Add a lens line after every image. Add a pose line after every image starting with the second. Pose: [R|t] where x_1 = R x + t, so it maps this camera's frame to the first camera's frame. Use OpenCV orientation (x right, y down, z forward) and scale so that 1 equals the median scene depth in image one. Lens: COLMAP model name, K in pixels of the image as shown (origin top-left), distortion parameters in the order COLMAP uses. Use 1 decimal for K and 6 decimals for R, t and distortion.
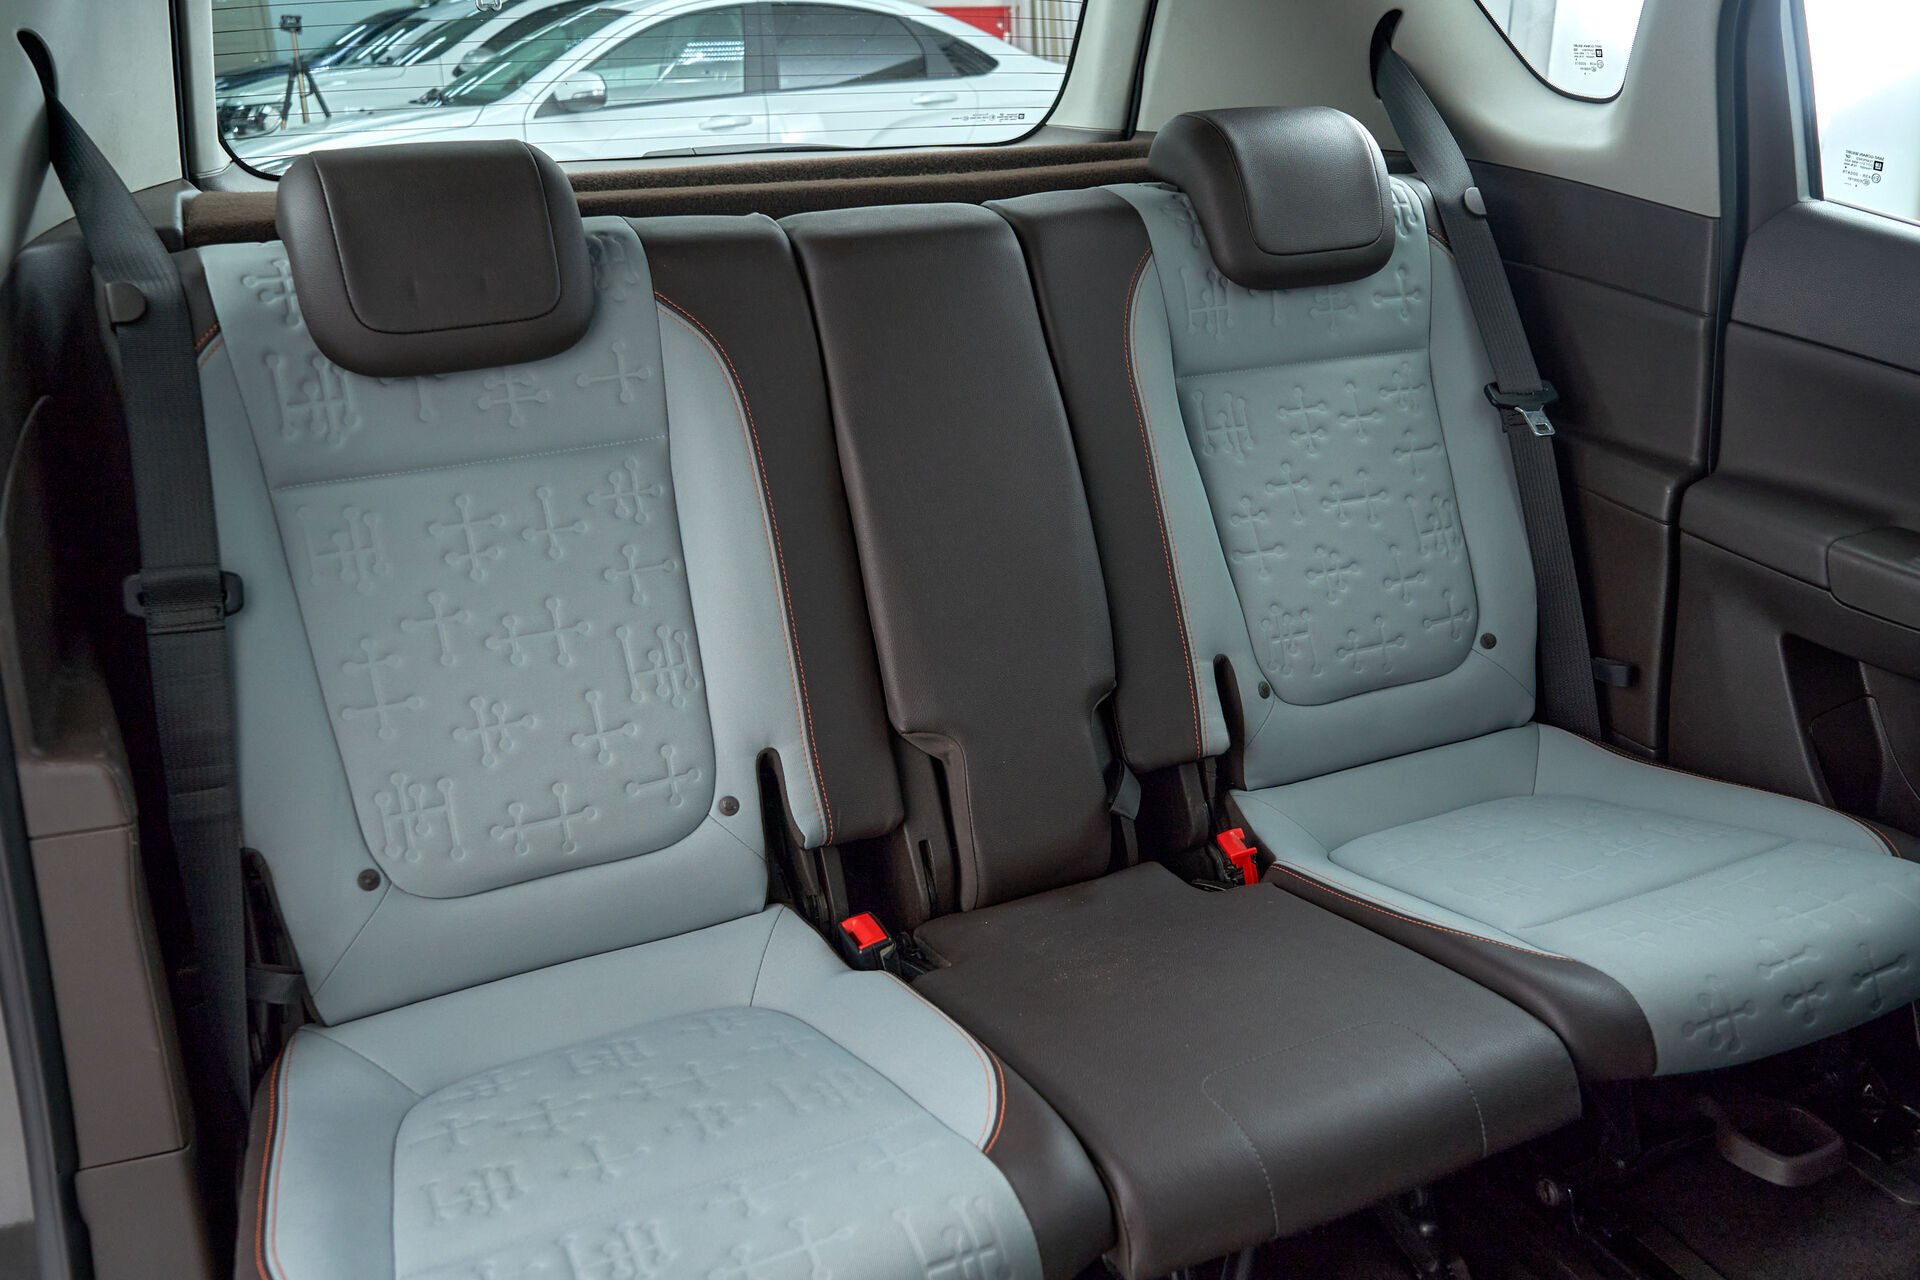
lens RADIAL K [[1568.7, 0, 960.1], [0, 1568.7, 641.4], [0, 0, 1]] dist [0.014049, -0.014308]
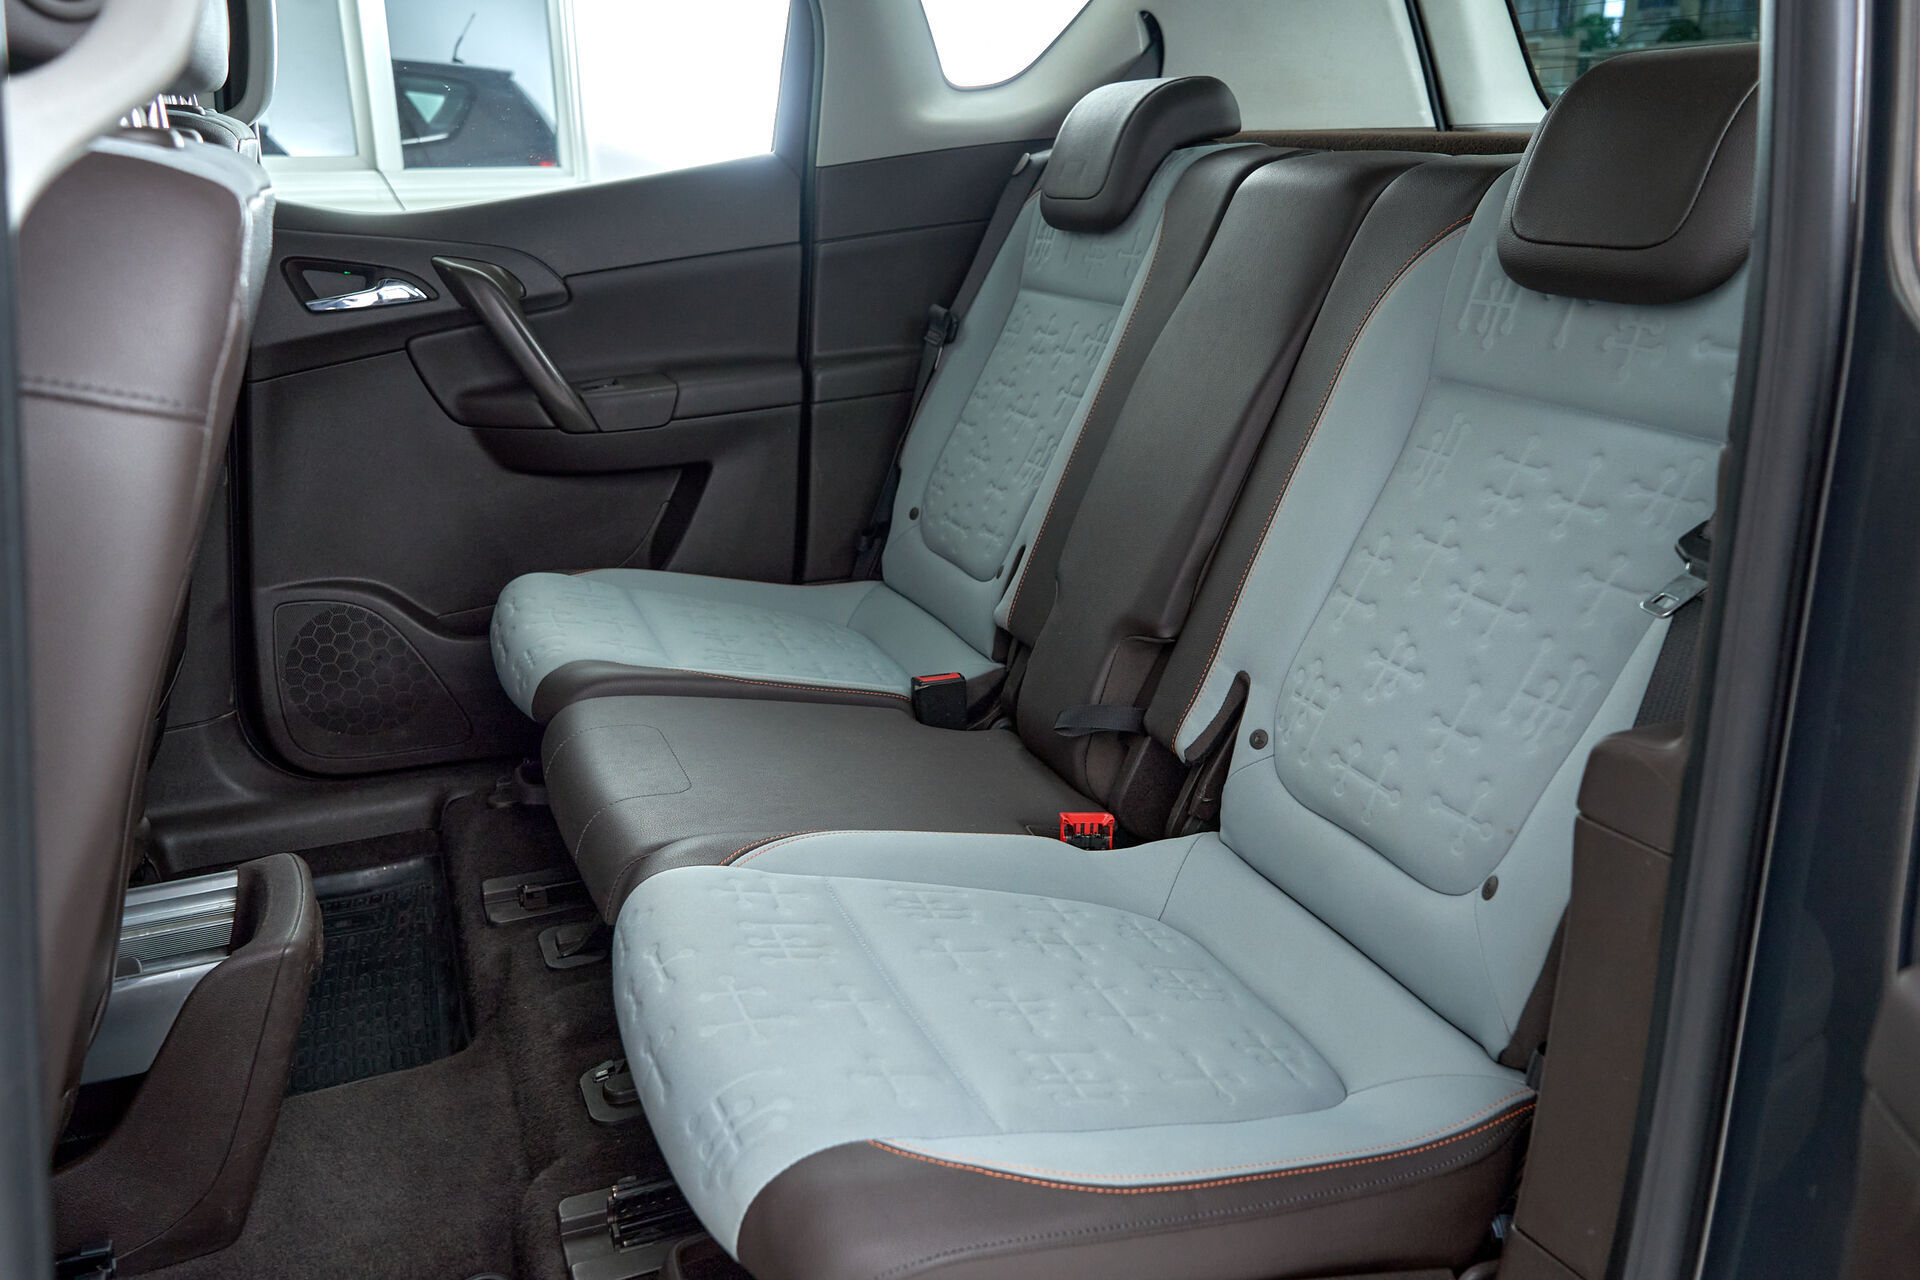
lens RADIAL K [[1568.7, 0, 960.6], [0, 1568.7, 637.9], [0, 0, 1]] dist [0.014049, -0.014308]
pose [[-0.060143, 0.326622, -0.943240, 0.936222], [-0.362461, 0.873305, 0.325516, -0.220920], [0.930056, 0.361465, 0.065865, 0.753489]]
